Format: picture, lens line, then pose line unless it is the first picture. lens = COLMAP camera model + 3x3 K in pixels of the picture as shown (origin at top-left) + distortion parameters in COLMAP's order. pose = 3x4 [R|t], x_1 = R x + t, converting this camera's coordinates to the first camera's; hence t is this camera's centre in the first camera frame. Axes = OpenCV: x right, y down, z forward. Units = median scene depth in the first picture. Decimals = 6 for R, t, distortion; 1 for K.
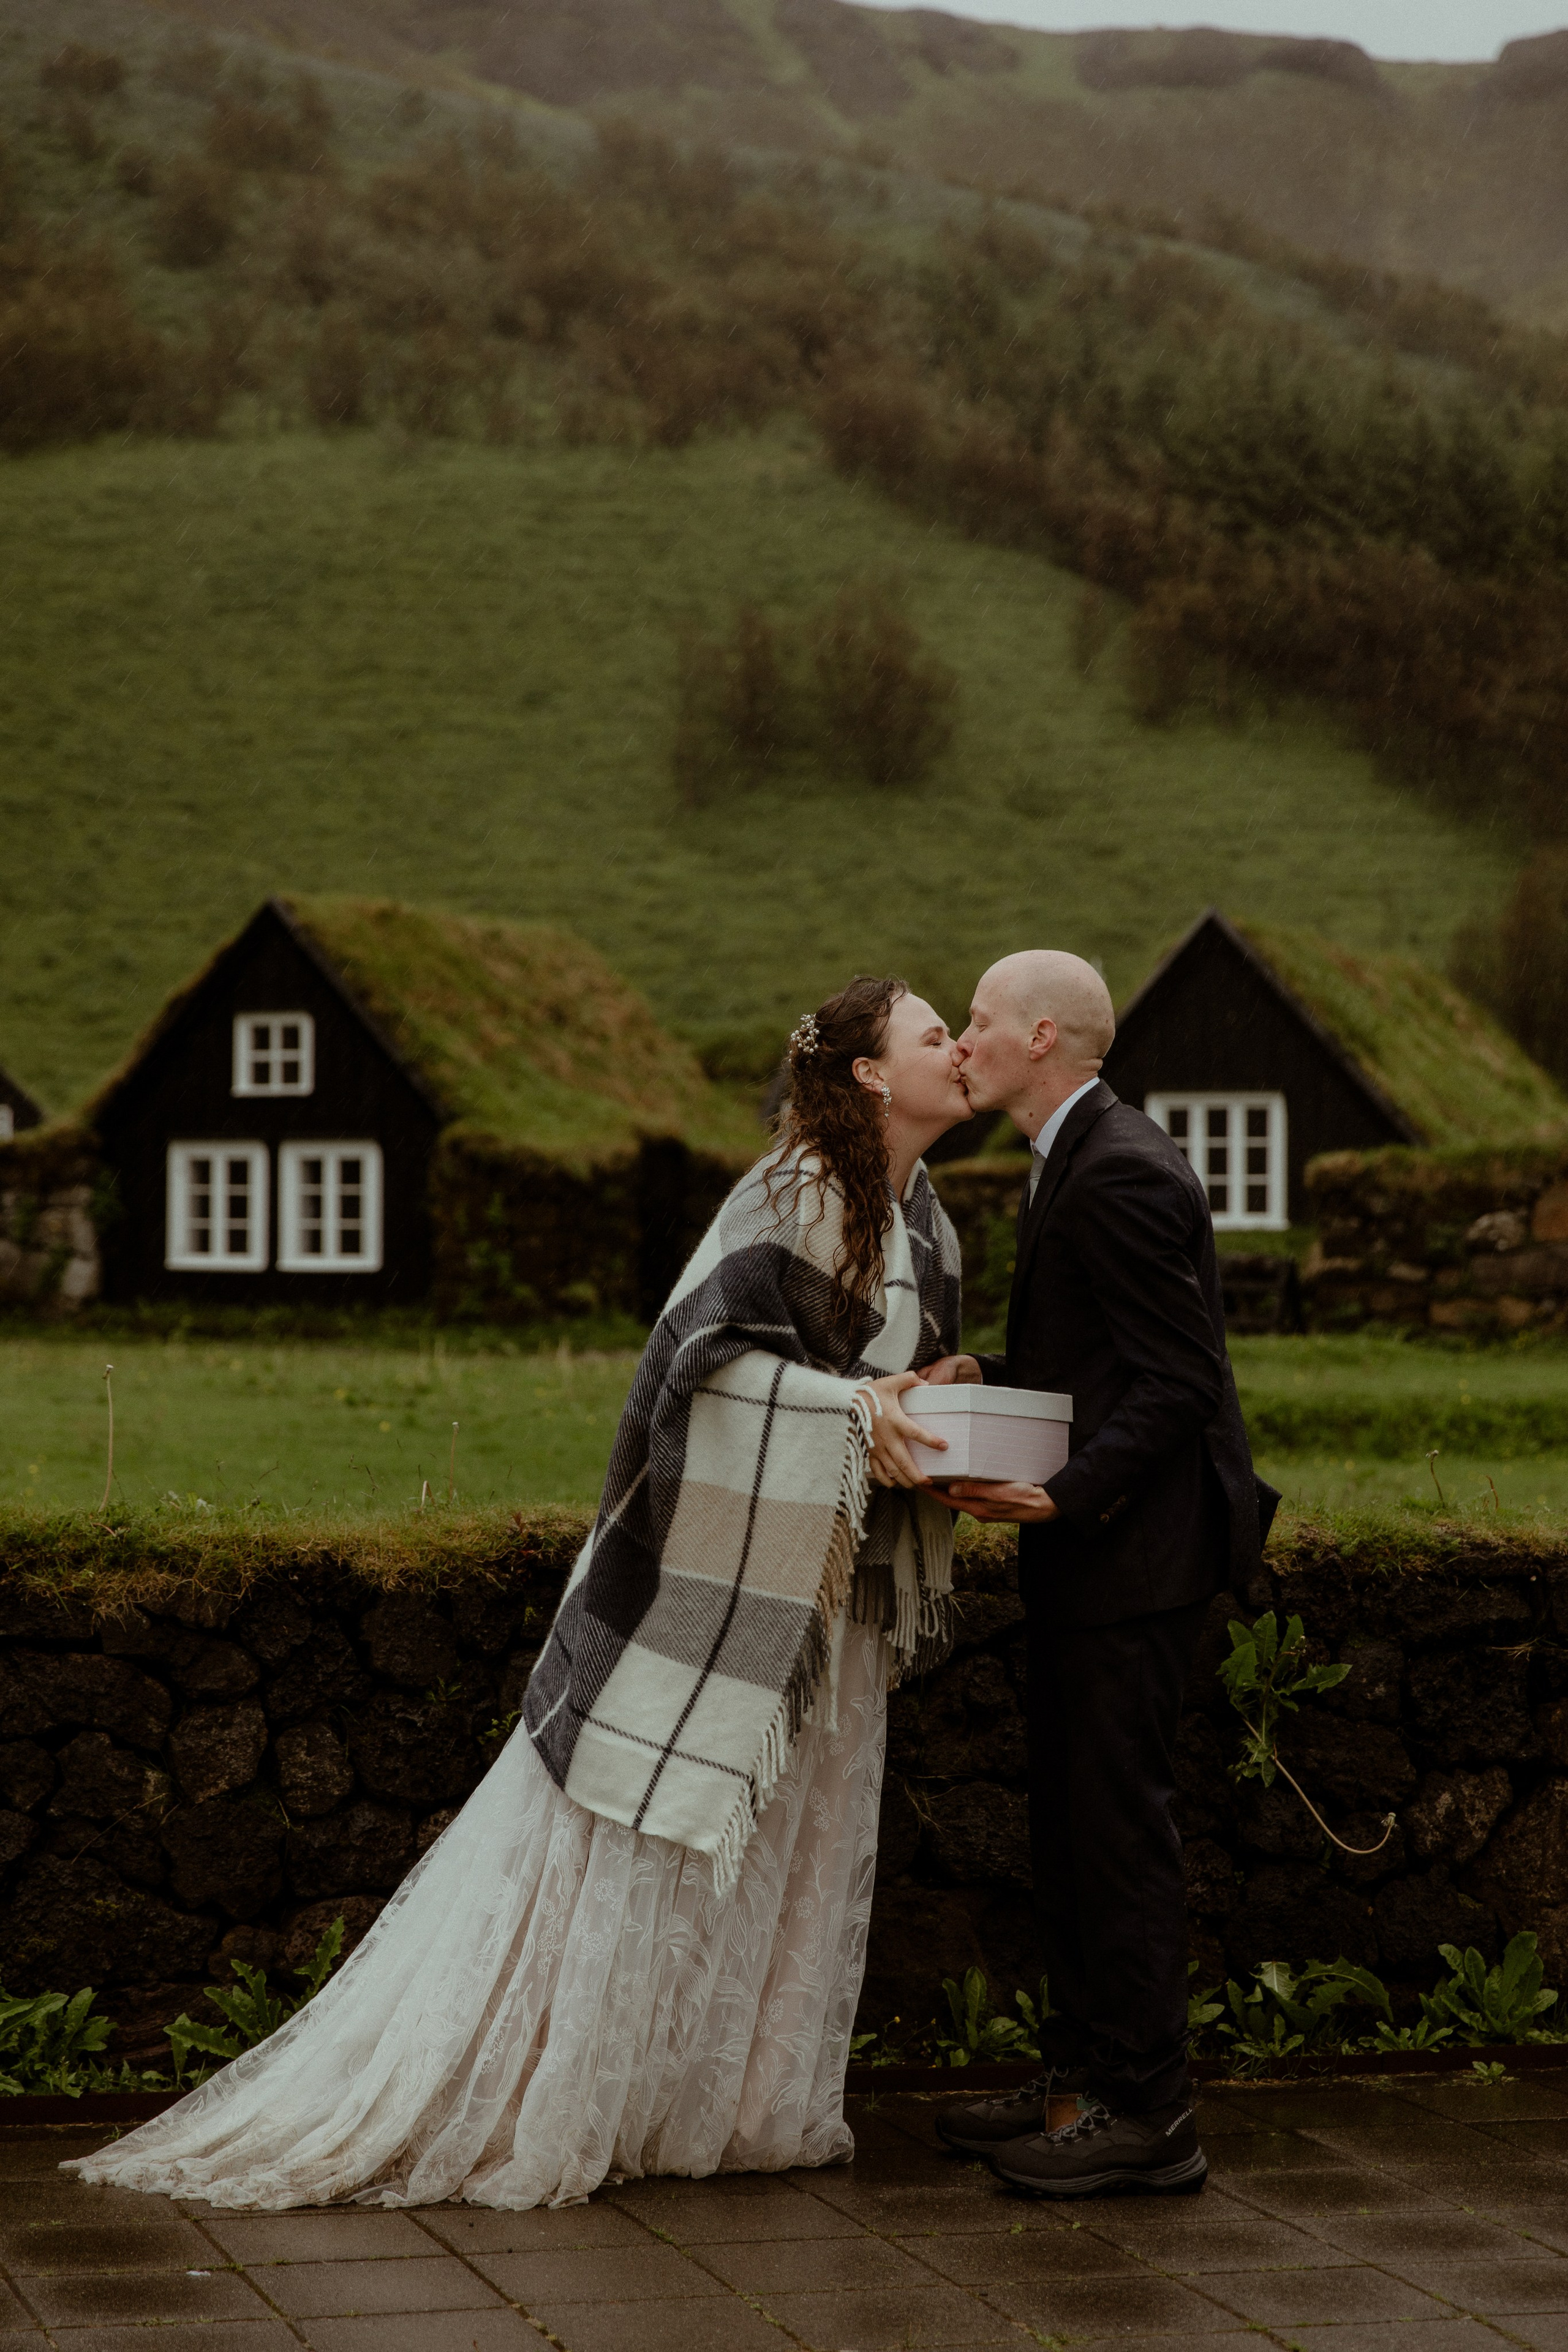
lens RADIAL K [[4492.9, 0, 768.6], [0, 4492.9, 1301.8], [0, 0, 1]] dist [0.089914, 0.000000]
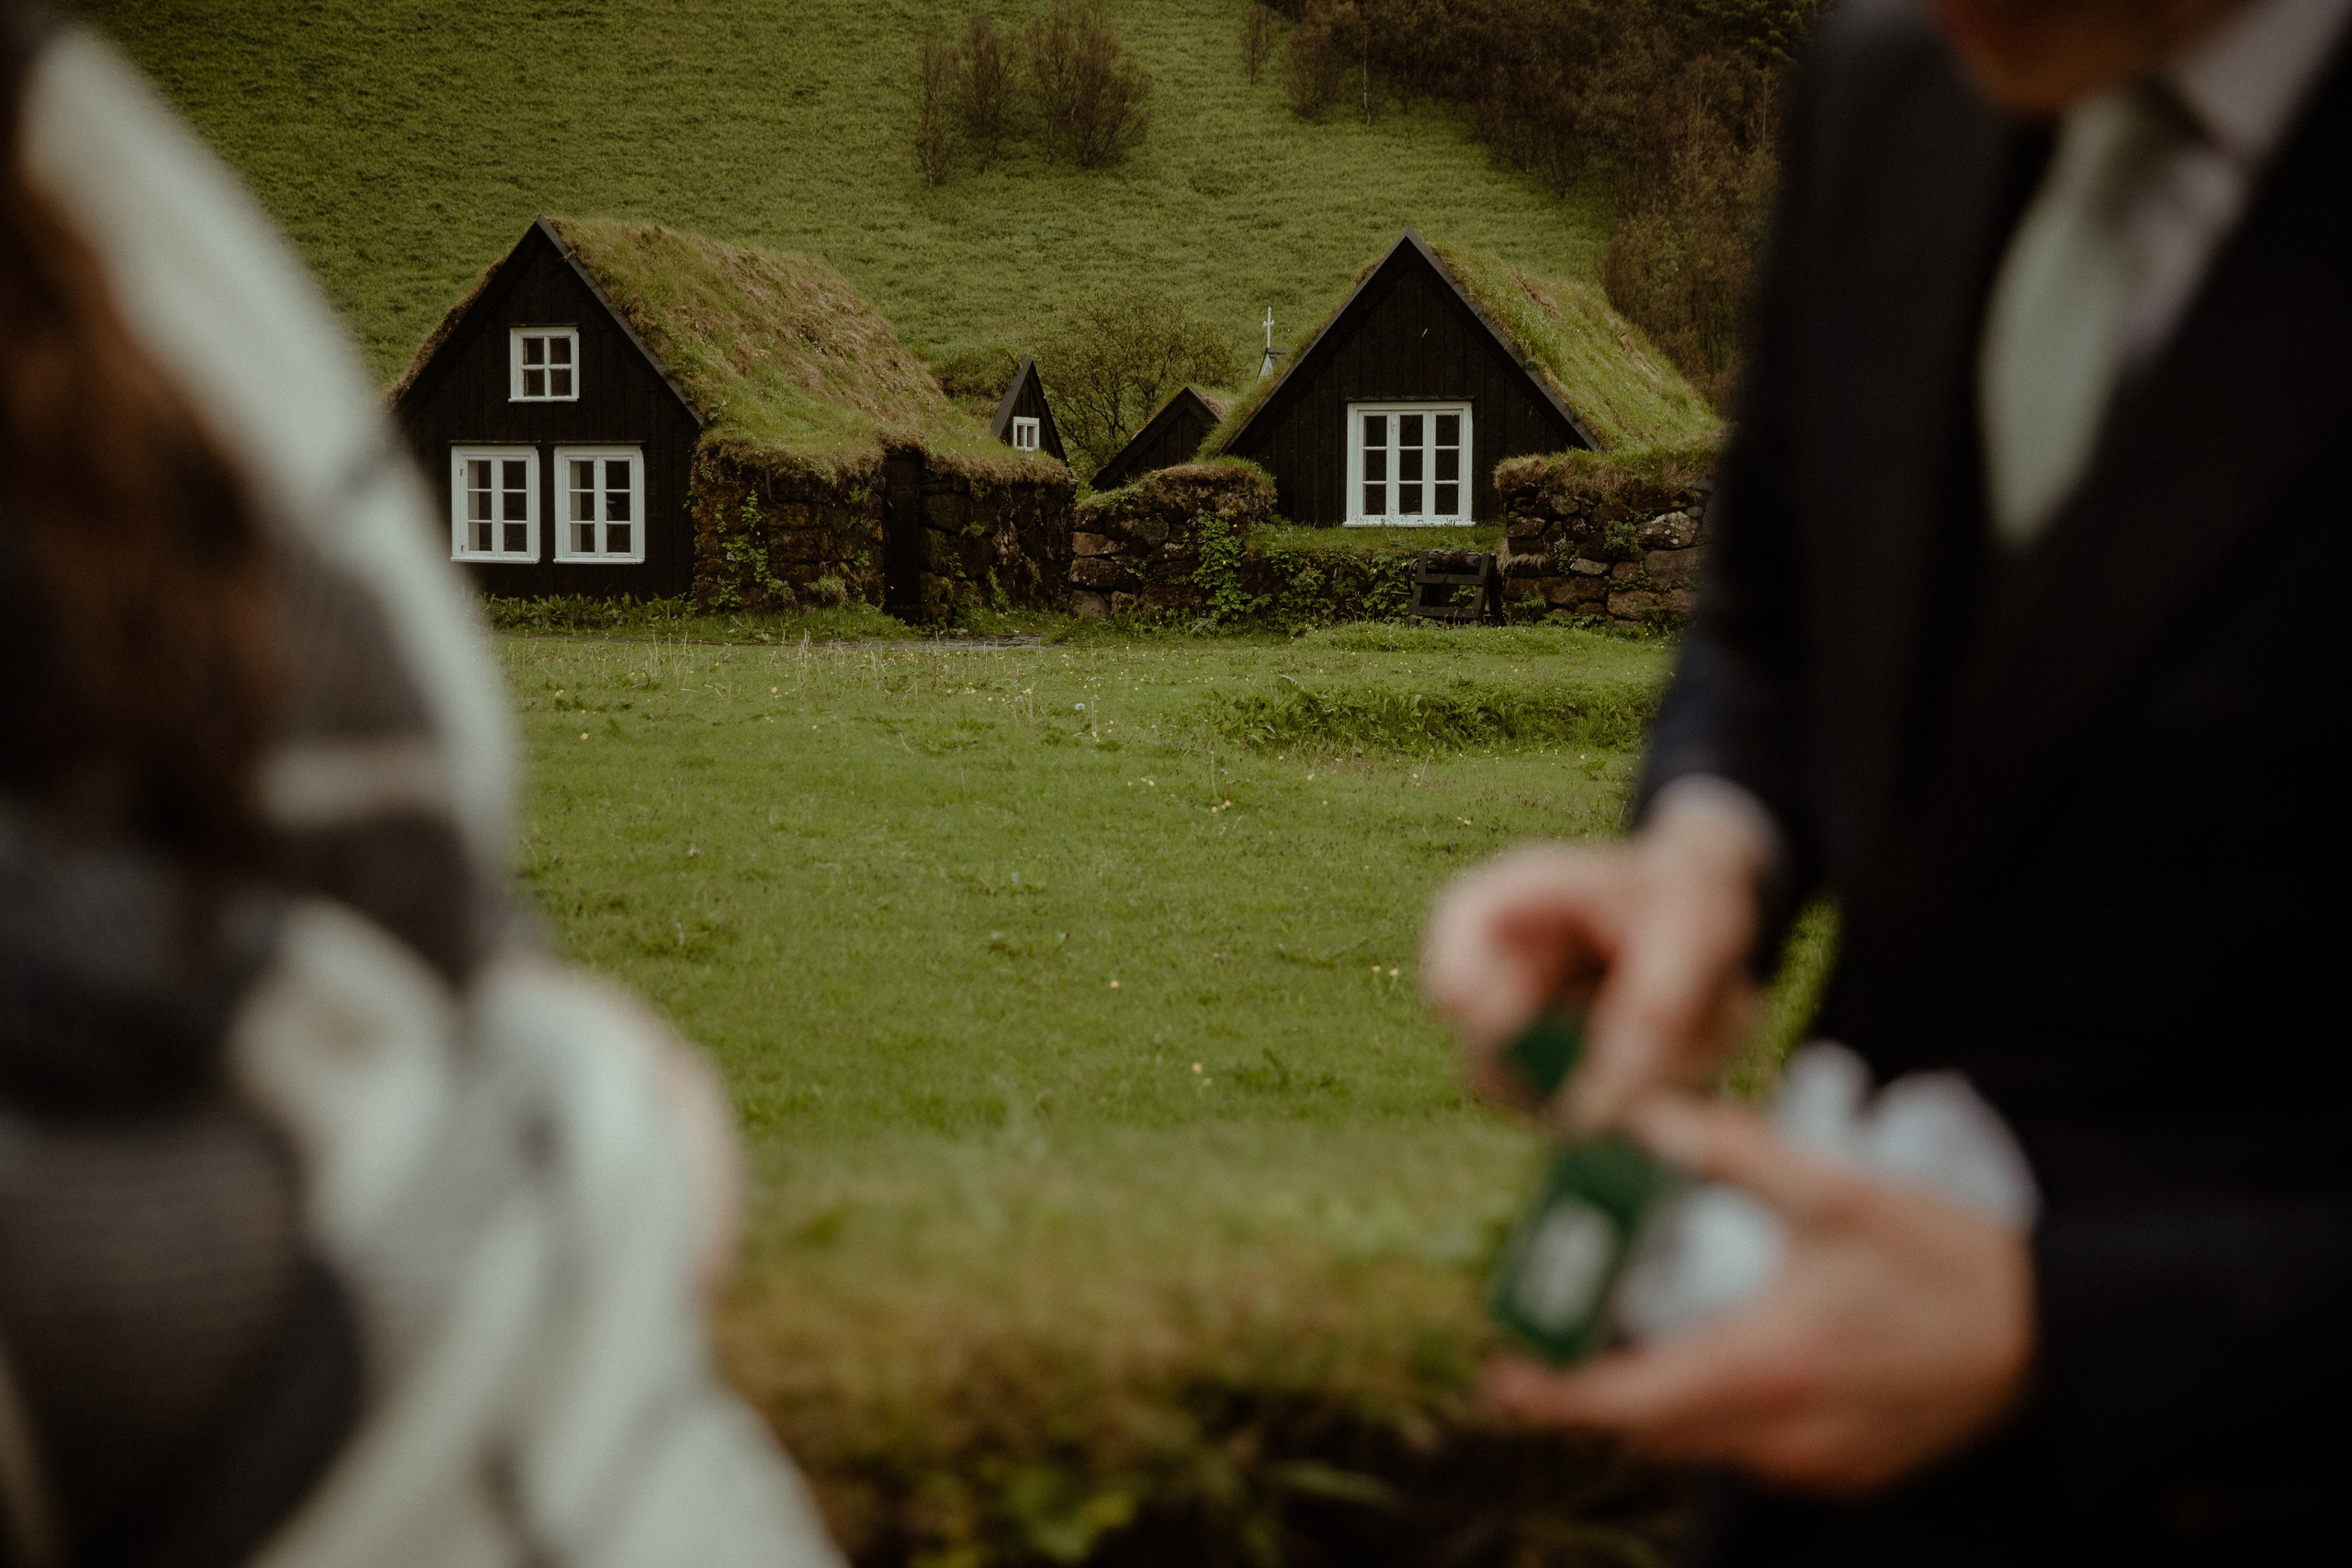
lens RADIAL K [[3509.0, 0, 1177.2], [0, 3509.0, 778.6], [0, 0, 1]] dist [0.137467, 0.000000]
pose [[0.998699, -0.003540, 0.050877, -0.000841], [0.000822, 0.998576, 0.053340, -0.000697], [-0.050993, -0.053228, 0.997280, 0.122360]]
